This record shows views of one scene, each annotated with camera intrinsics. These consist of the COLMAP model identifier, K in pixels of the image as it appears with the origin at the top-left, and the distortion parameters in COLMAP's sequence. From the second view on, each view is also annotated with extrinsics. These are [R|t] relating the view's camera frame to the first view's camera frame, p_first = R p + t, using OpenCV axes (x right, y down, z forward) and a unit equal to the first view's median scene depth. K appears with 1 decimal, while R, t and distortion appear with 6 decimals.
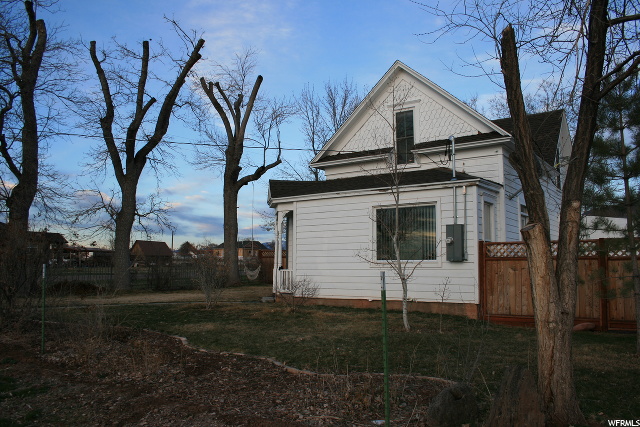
lens RADIAL K [[523.5, 0, 319.7], [0, 523.5, 213.8], [0, 0, 1]] dist [-0.100769, 0.015858]
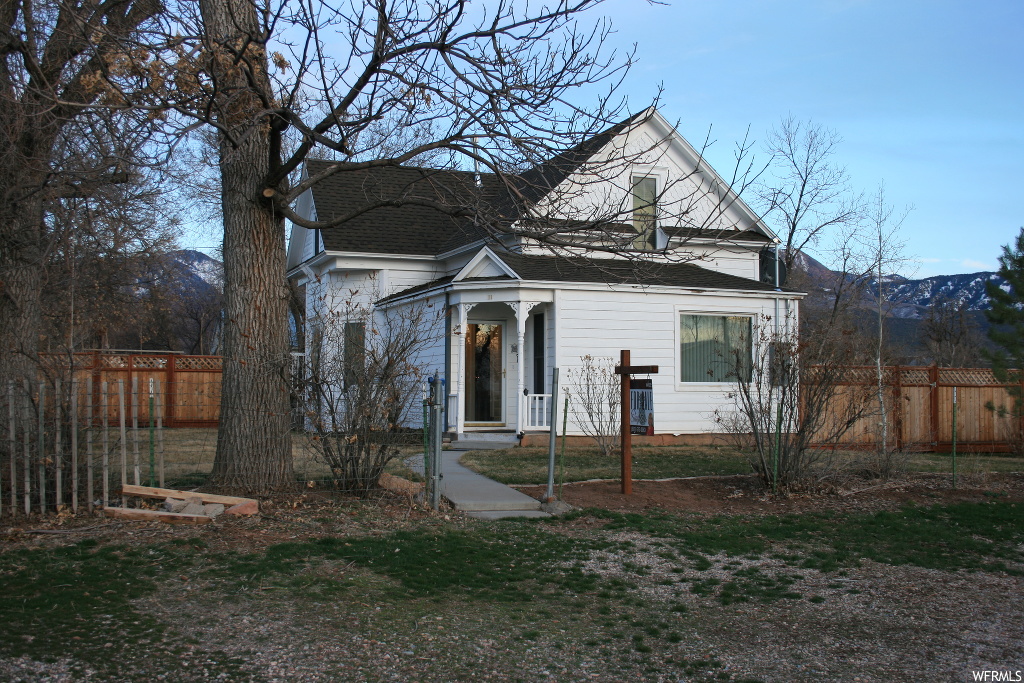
lens RADIAL K [[1113.5, 0, 515.4], [0, 1113.5, 342.4], [0, 0, 1]] dist [-0.013614, 0.000000]
pose [[0.520234, 0.039089, 0.853129, -1.321614], [-0.088701, 0.996022, 0.008453, 0.037372], [-0.849405, -0.080071, 0.521632, 0.347630]]
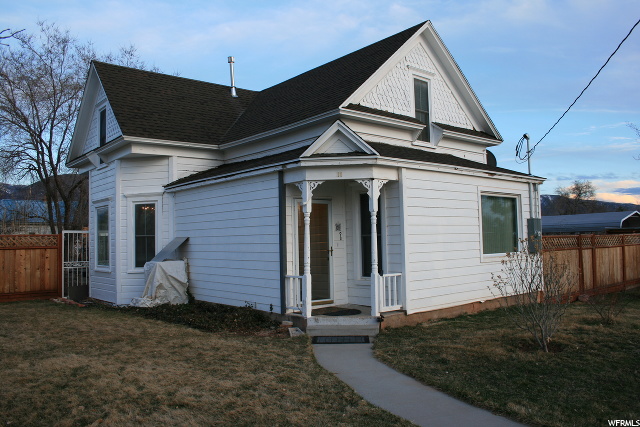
lens RADIAL K [[523.5, 0, 317.2], [0, 523.5, 214.3], [0, 0, 1]] dist [-0.100769, 0.015858]
pose [[0.221709, 0.042637, 0.974180, -0.740807], [-0.077941, 0.996622, -0.025881, 0.062967], [-0.971993, -0.070191, 0.224283, 1.019359]]
